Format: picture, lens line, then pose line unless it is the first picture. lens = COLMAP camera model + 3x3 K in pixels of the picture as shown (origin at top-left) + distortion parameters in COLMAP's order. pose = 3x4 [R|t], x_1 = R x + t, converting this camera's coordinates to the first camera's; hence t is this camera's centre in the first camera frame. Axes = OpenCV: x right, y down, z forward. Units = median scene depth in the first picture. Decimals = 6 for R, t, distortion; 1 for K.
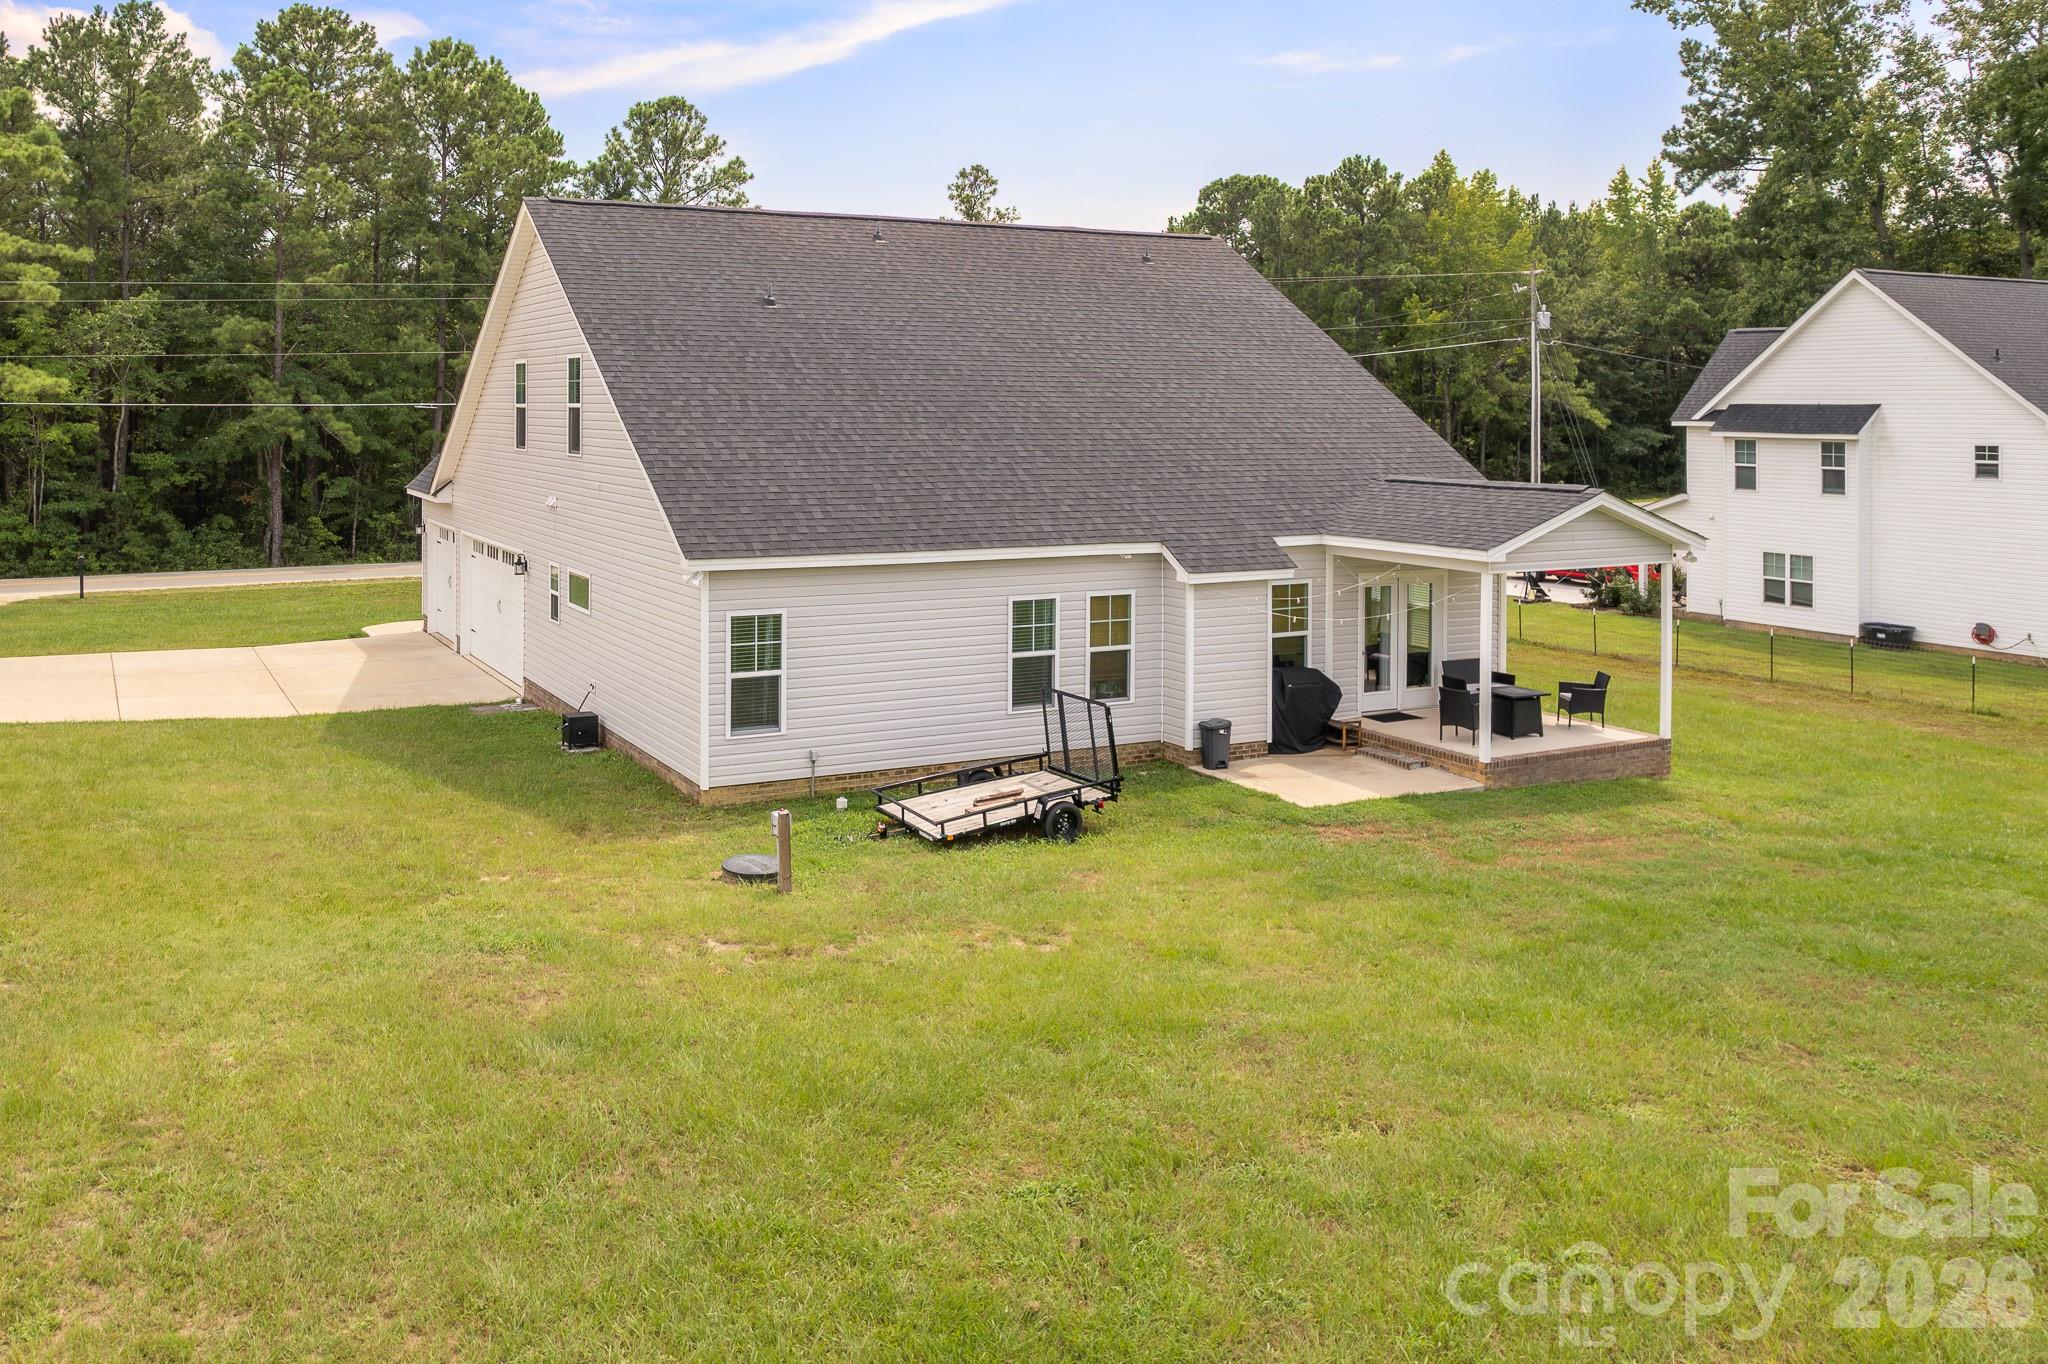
lens RADIAL K [[1261.5, 0, 1021.1], [0, 1261.5, 597.2], [0, 0, 1]] dist [-0.054662, 0.062495]
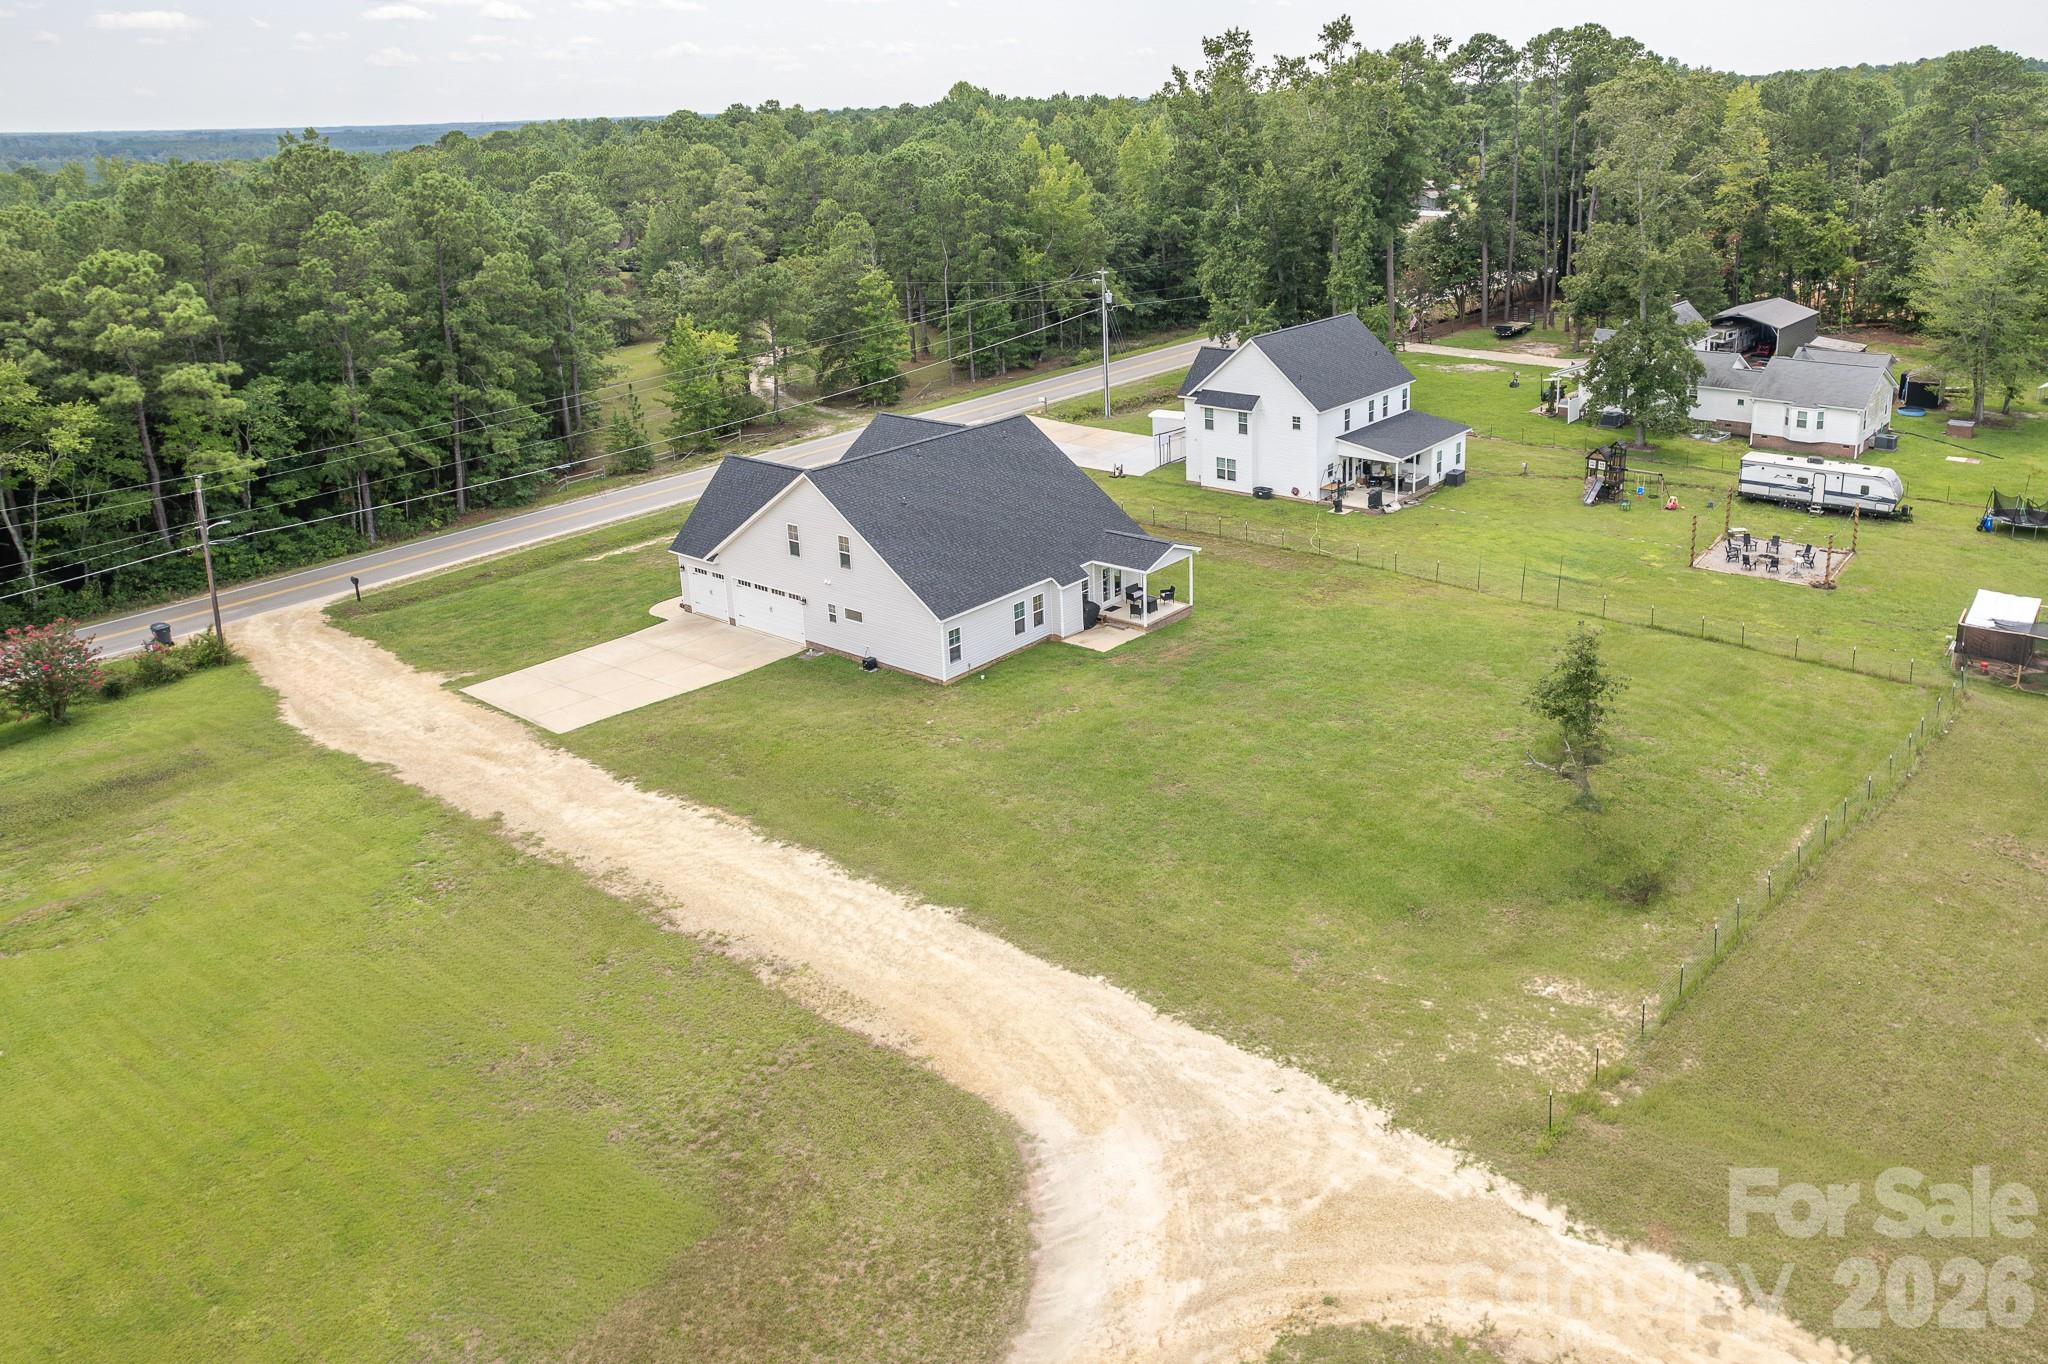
lens RADIAL K [[1319.0, 0, 1024.0], [0, 1319.0, 682.0], [0, 0, 1]] dist [-0.010537, -0.001761]
pose [[0.918521, -0.194783, 0.344062, -1.107409], [0.062780, 0.931036, 0.359486, -0.960234], [-0.390356, -0.308595, 0.867405, -1.876373]]
